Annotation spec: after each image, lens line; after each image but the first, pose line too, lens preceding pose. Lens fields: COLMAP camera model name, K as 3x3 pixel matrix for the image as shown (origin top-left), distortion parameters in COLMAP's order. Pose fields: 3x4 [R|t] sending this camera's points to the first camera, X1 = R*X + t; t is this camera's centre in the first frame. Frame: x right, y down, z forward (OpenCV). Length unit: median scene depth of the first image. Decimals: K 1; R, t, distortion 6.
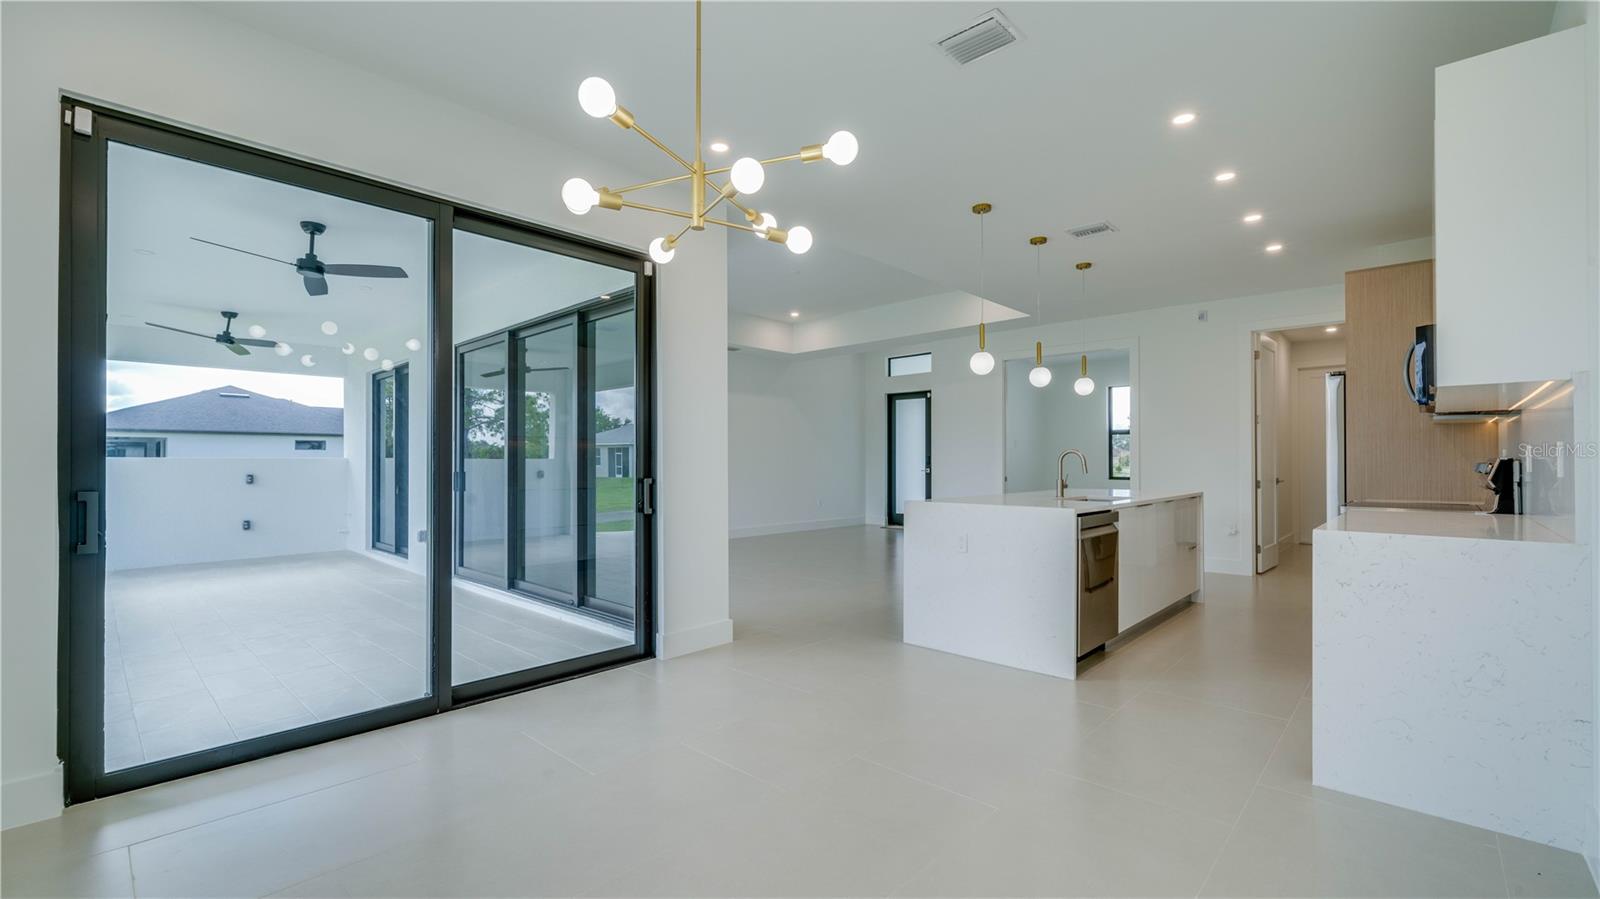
lens RADIAL K [[667.5, 0, 791.9], [0, 667.5, 458.6], [0, 0, 1]] dist [-0.000750, -0.000079]
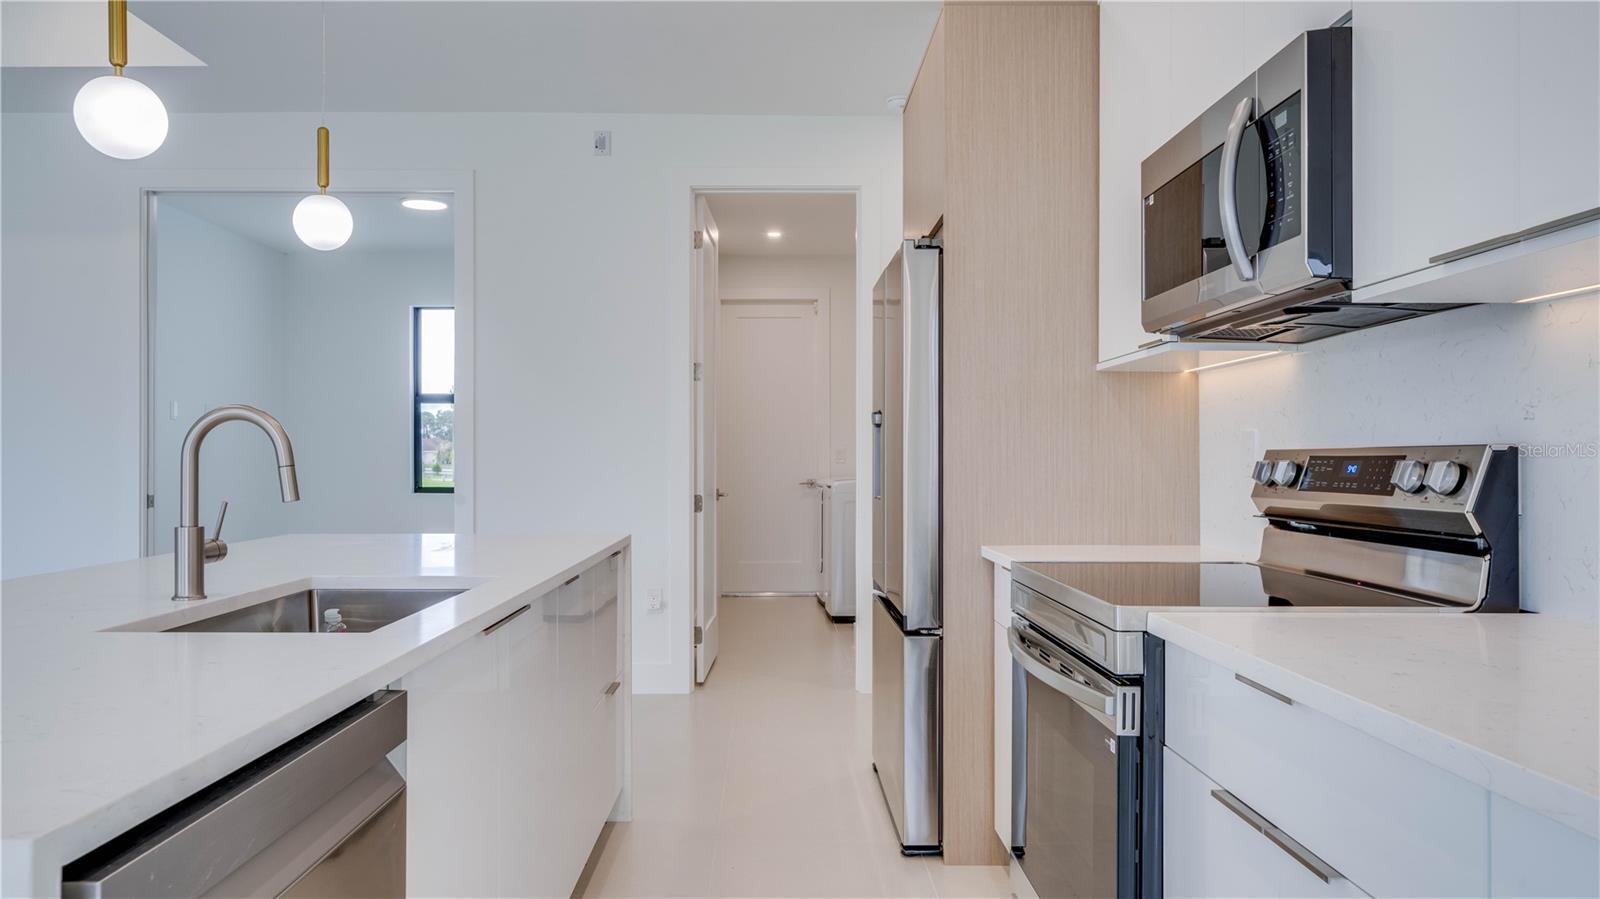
lens RADIAL K [[1075.3, 0, 797.2], [0, 1075.3, 459.6], [0, 0, 1]] dist [0.001785, 0.000342]
pose [[0.711713, 0.000826, 0.702470, 0.186713], [-0.005504, 0.999975, 0.004400, 0.002363], [-0.702449, -0.006998, 0.711699, 0.370986]]
